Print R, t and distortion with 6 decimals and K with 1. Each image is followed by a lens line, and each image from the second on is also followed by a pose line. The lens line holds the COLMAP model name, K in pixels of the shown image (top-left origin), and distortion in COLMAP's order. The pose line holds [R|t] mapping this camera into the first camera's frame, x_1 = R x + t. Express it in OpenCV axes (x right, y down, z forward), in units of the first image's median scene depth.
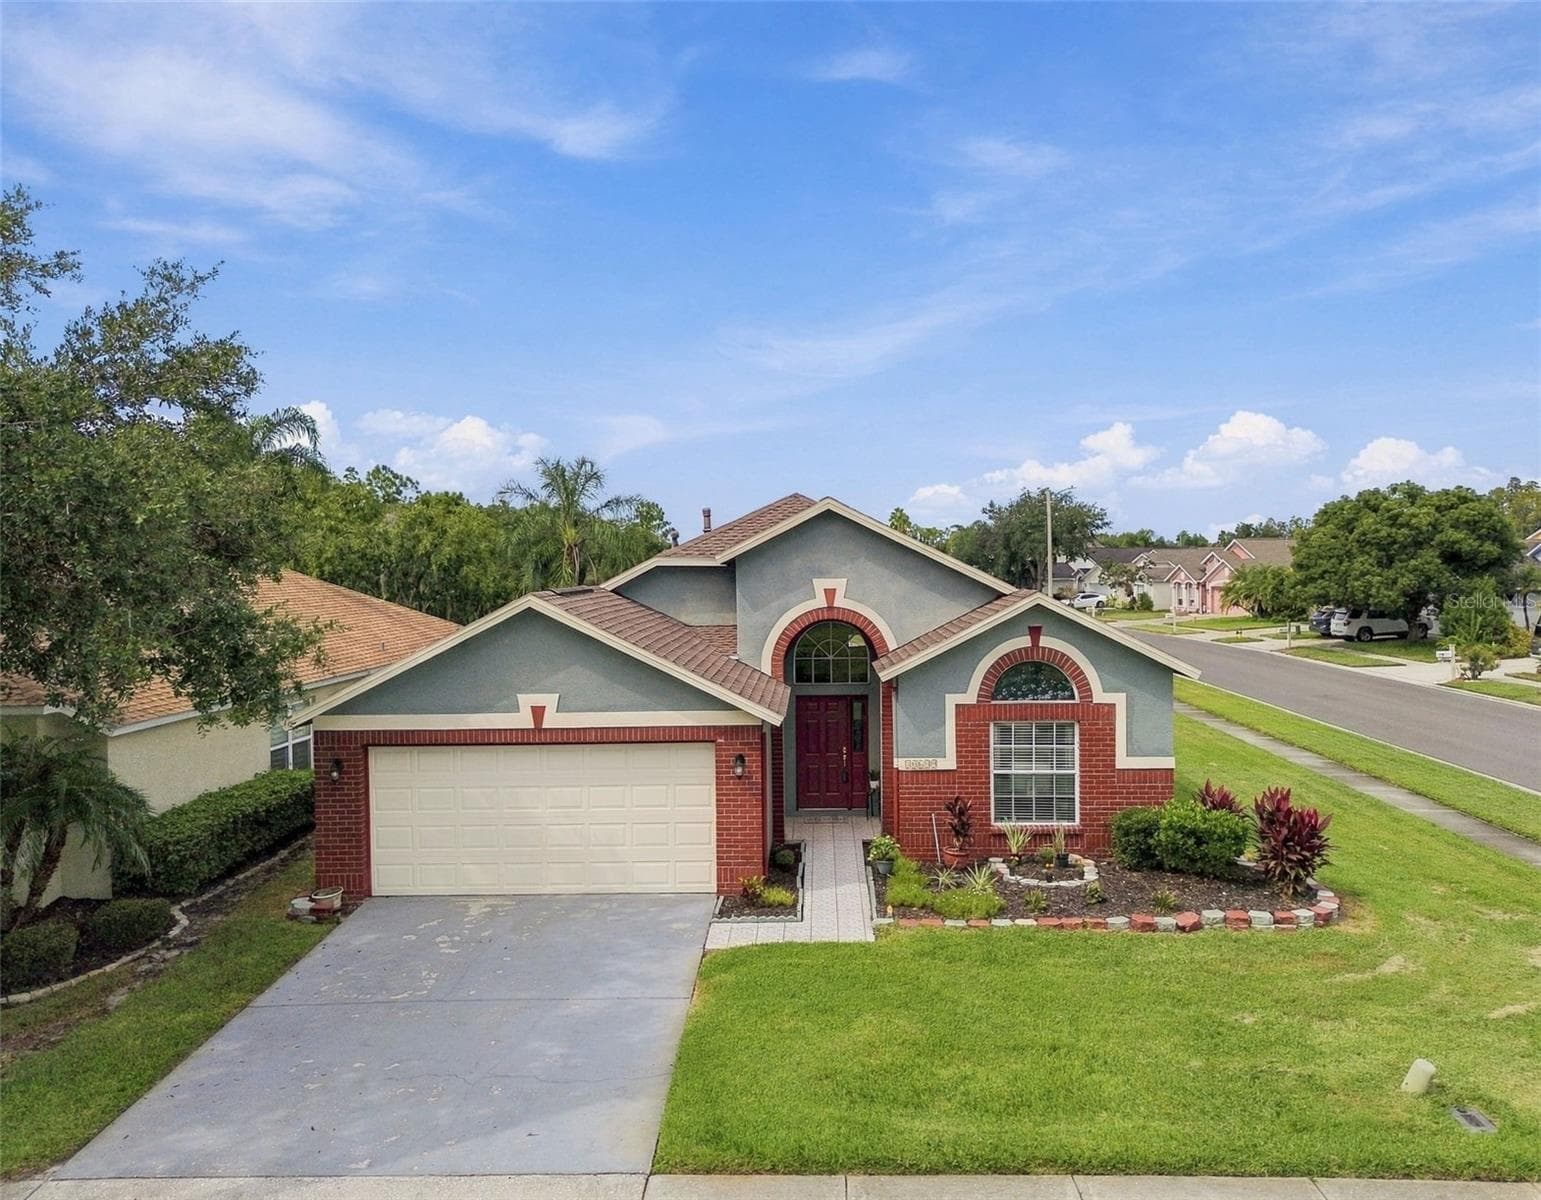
lens RADIAL K [[1146.1, 0, 804.6], [0, 1146.1, 594.3], [0, 0, 1]] dist [0.077413, -0.089684]
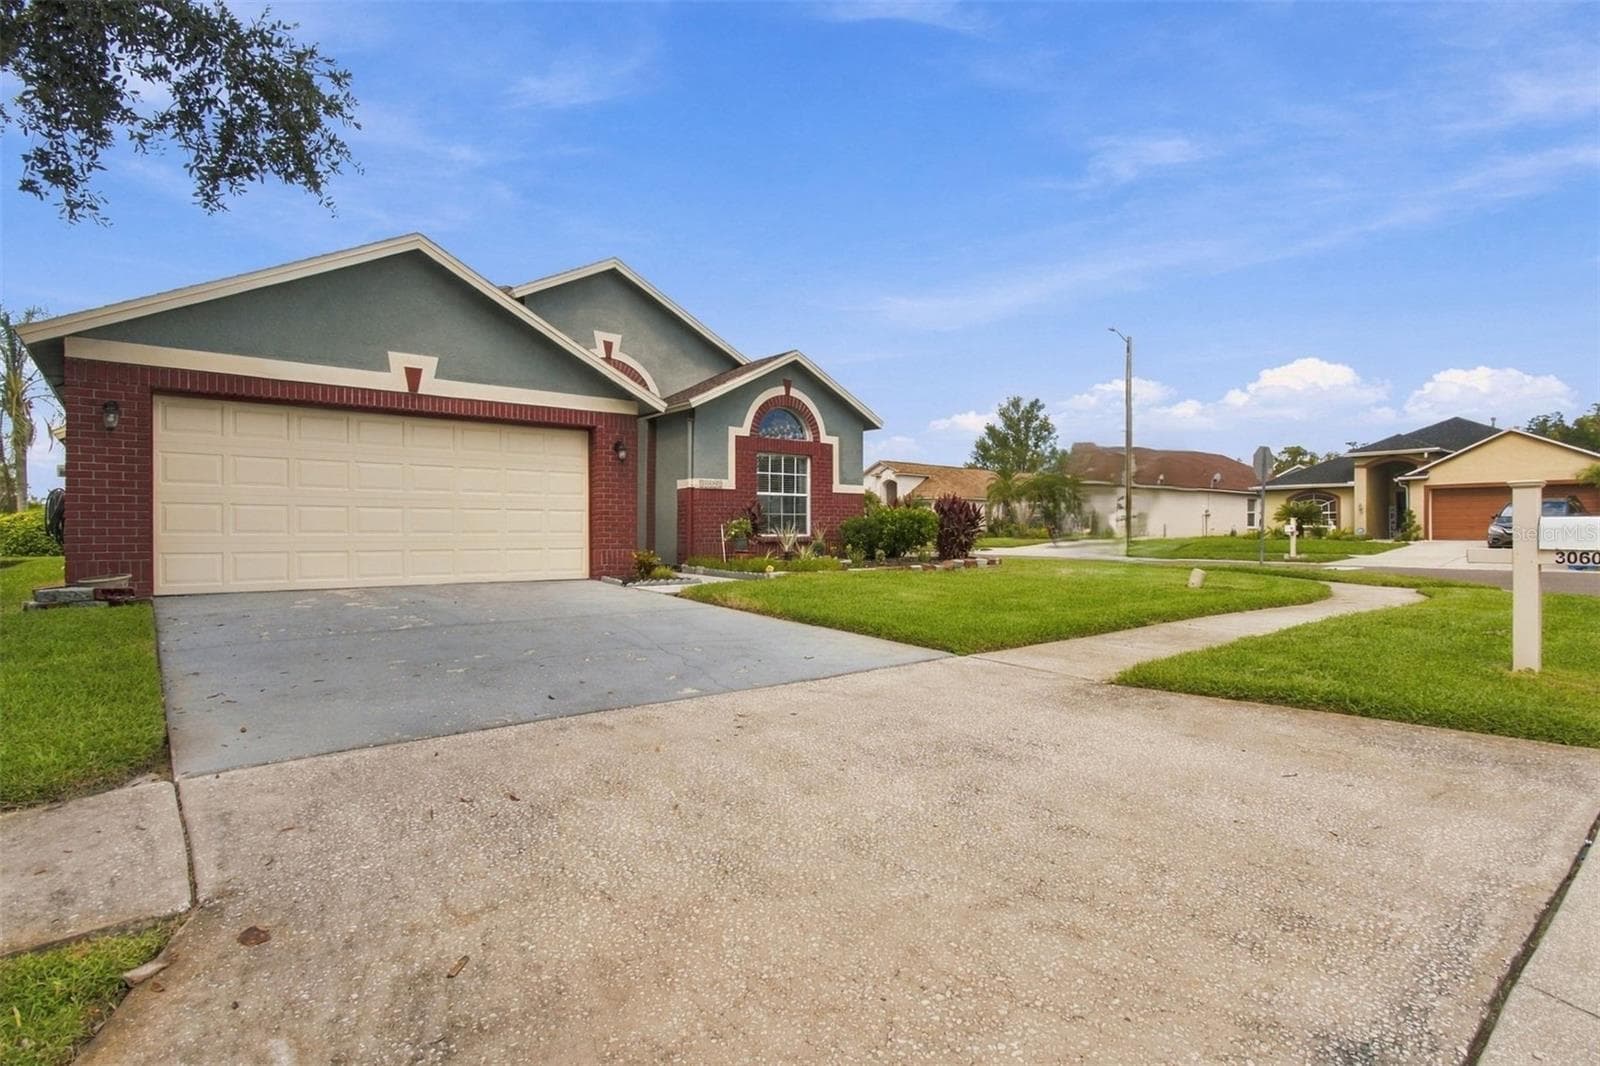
lens RADIAL K [[792.7, 0, 805.0], [0, 792.7, 524.9], [0, 0, 1]] dist [0.000951, 0.001683]
pose [[0.761083, 0.013407, 0.648516, -0.388659], [0.012657, 0.999289, -0.035513, 0.239120], [-0.648531, 0.035237, 0.760372, 0.337170]]
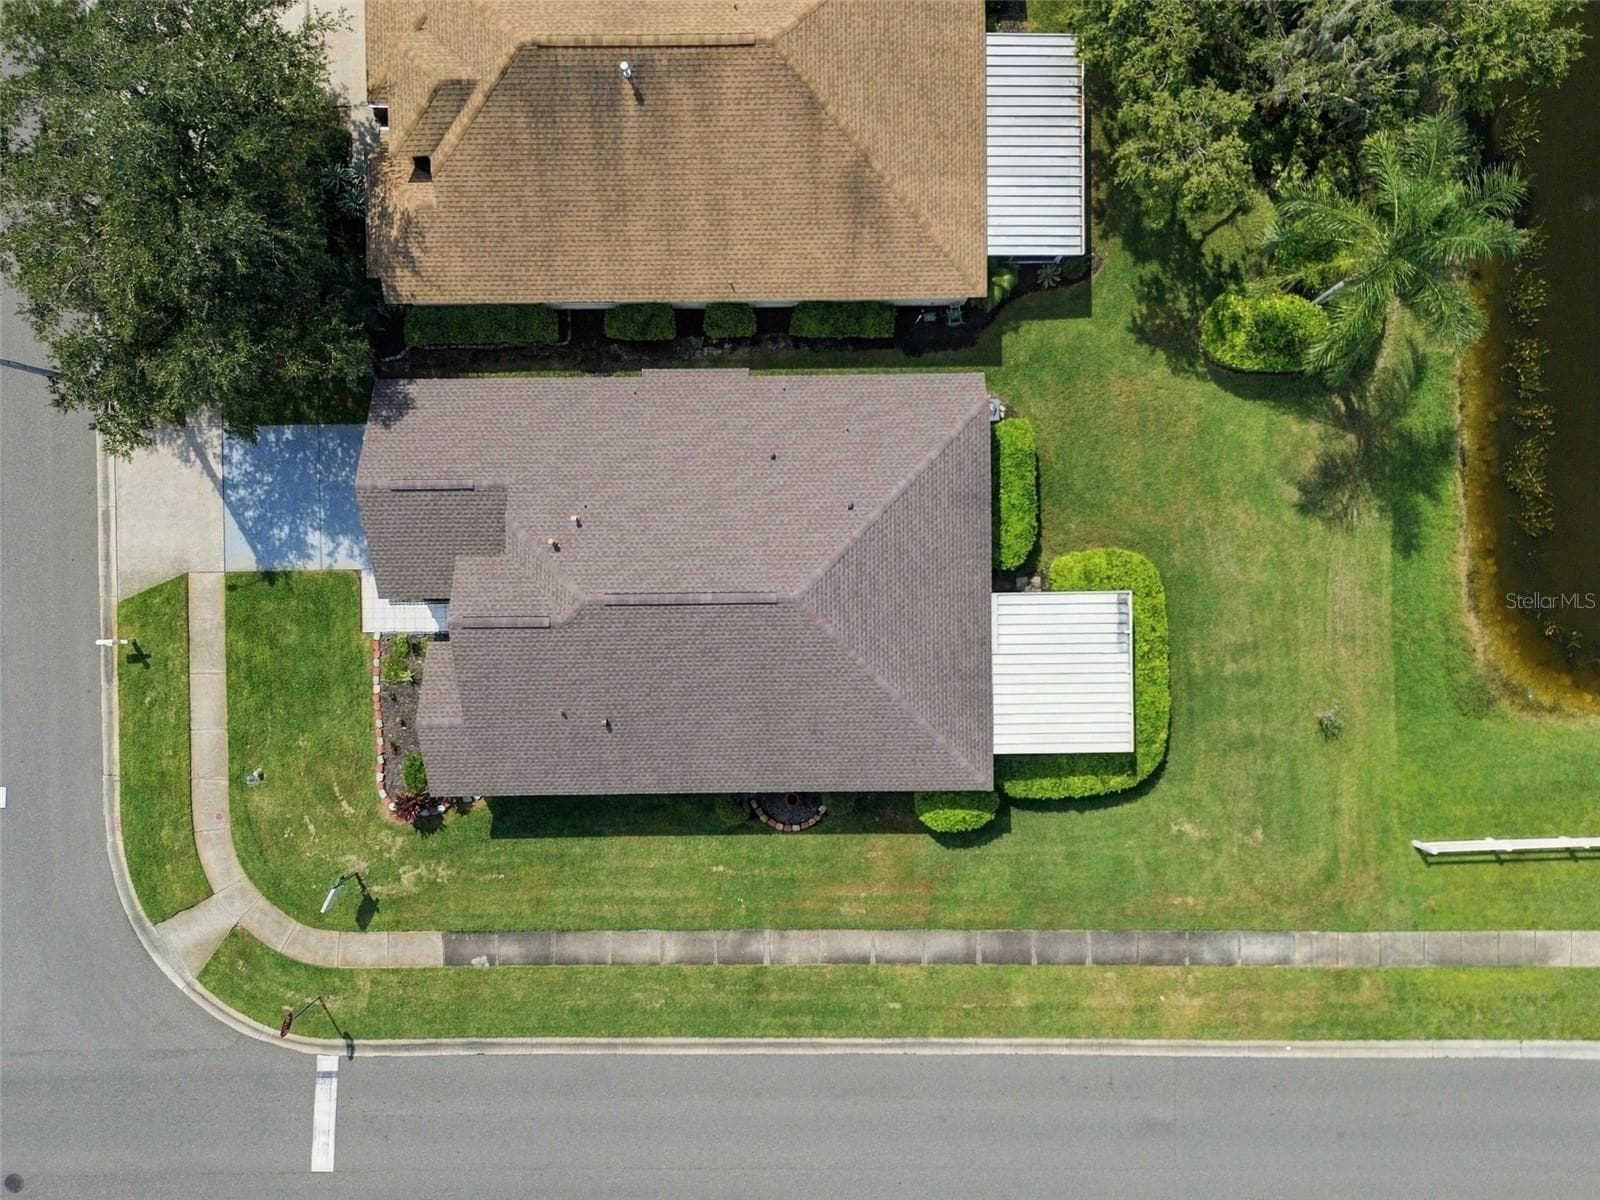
lens RADIAL K [[1143.2, 0, 800.0], [0, 1143.2, 600.0], [0, 0, 1]] dist [0.073086, -0.071697]
pose [[0.028138, 0.999241, 0.026926, -0.051628], [-0.010789, -0.026631, 0.999587, -2.133452], [0.999546, -0.028417, 0.010031, 1.753172]]
